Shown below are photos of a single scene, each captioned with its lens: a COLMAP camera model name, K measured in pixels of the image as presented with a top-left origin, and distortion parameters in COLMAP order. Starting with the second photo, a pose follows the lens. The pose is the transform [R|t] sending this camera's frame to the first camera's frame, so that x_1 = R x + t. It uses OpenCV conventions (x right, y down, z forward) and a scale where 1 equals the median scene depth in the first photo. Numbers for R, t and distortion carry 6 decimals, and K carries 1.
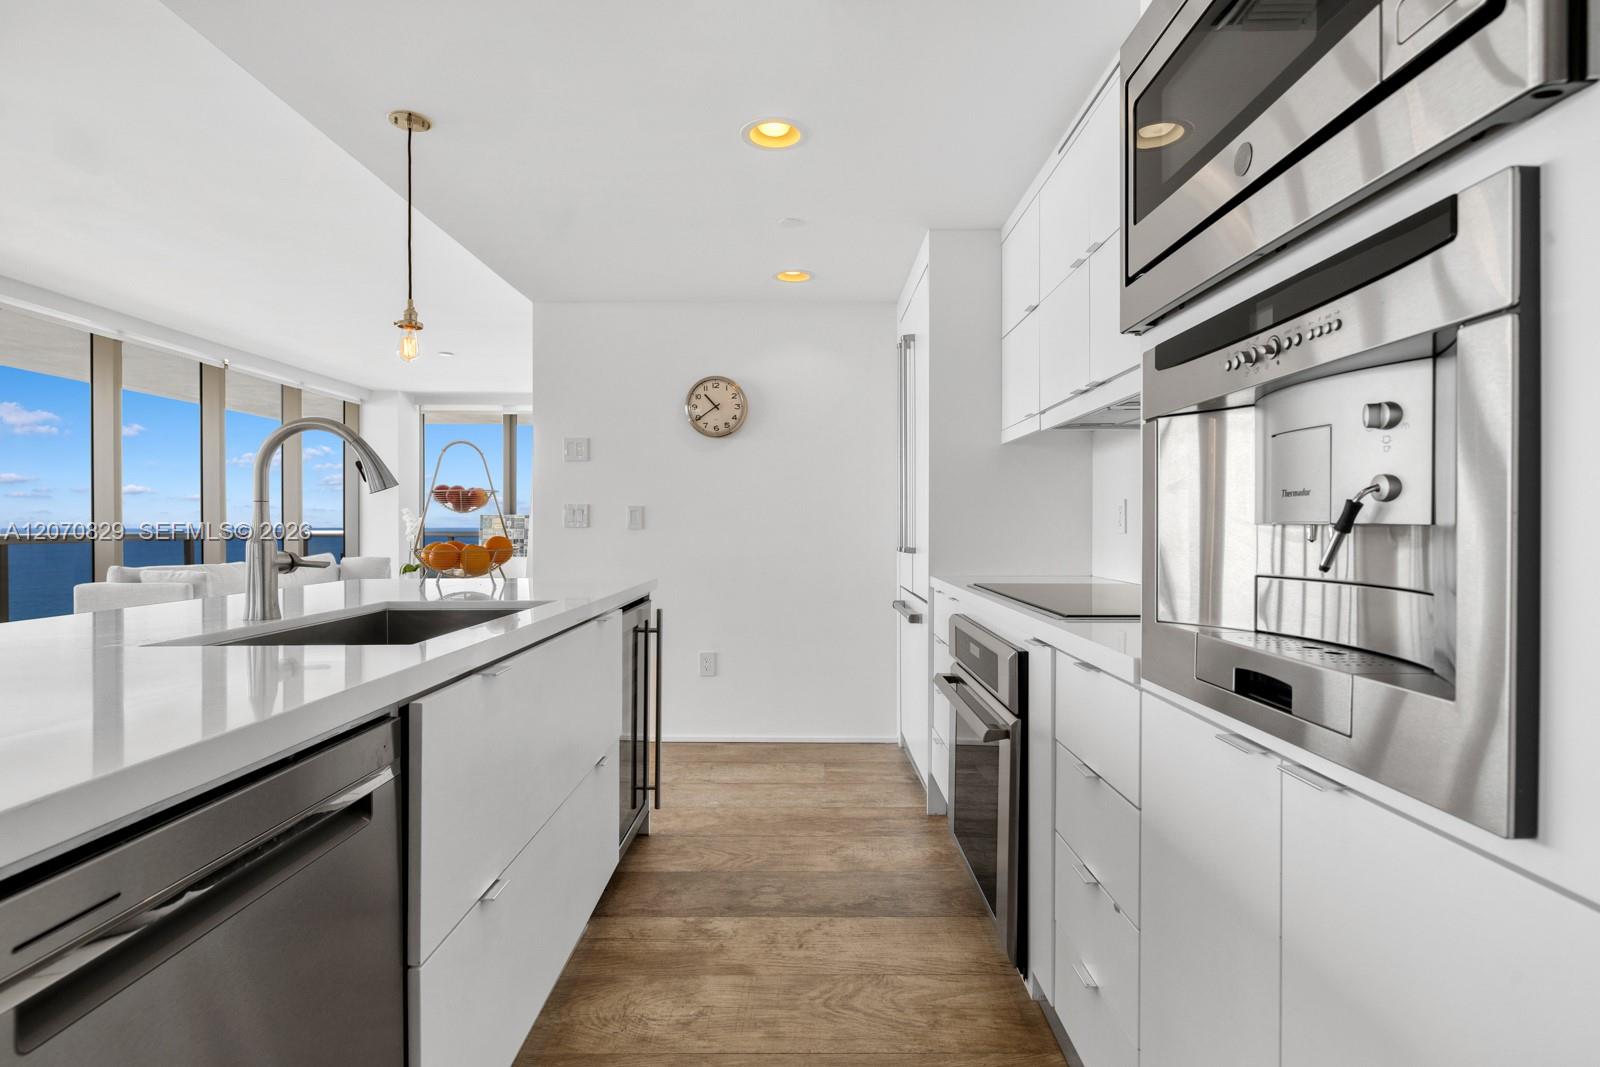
lens RADIAL K [[803.3, 0, 806.5], [0, 803.3, 529.6], [0, 0, 1]] dist [-0.003958, 0.000183]
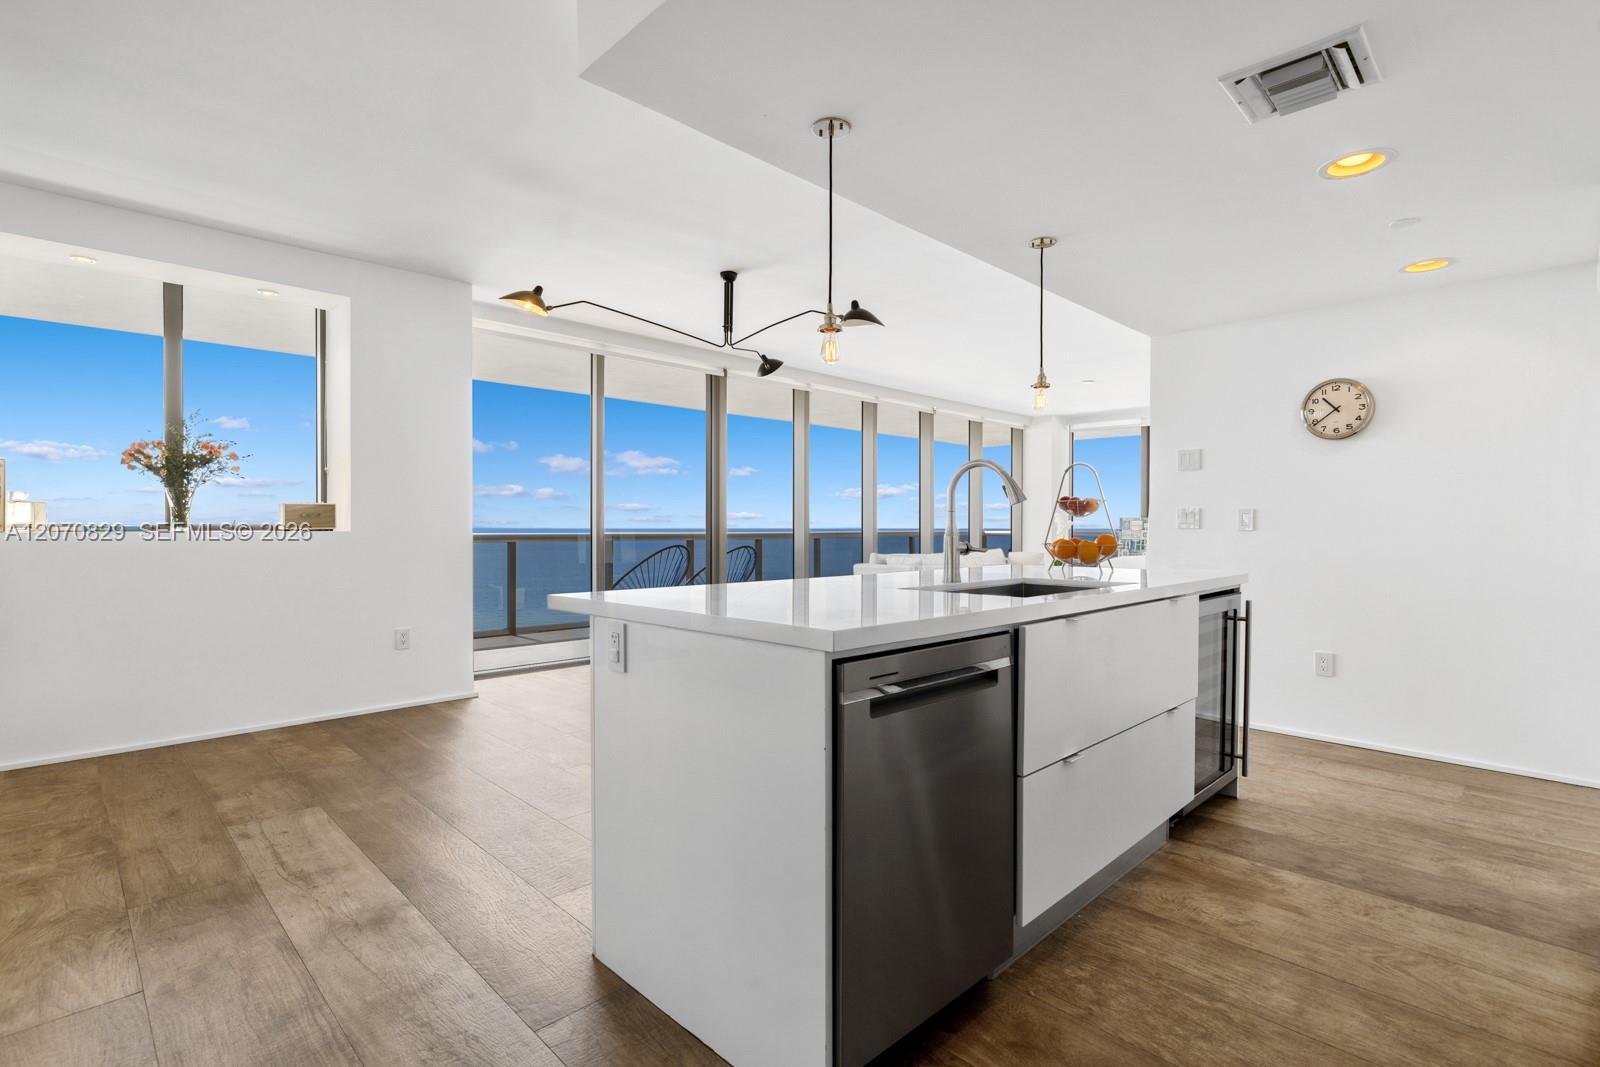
lens RADIAL K [[765.8, 0, 800.0], [0, 765.8, 533.5], [0, 0, 1]] dist [-0.001989, -0.000345]
pose [[0.697089, 0.008528, -0.716934, 0.154127], [-0.006537, 0.999963, 0.005538, 0.002349], [0.716955, 0.000826, 0.697119, -0.213447]]
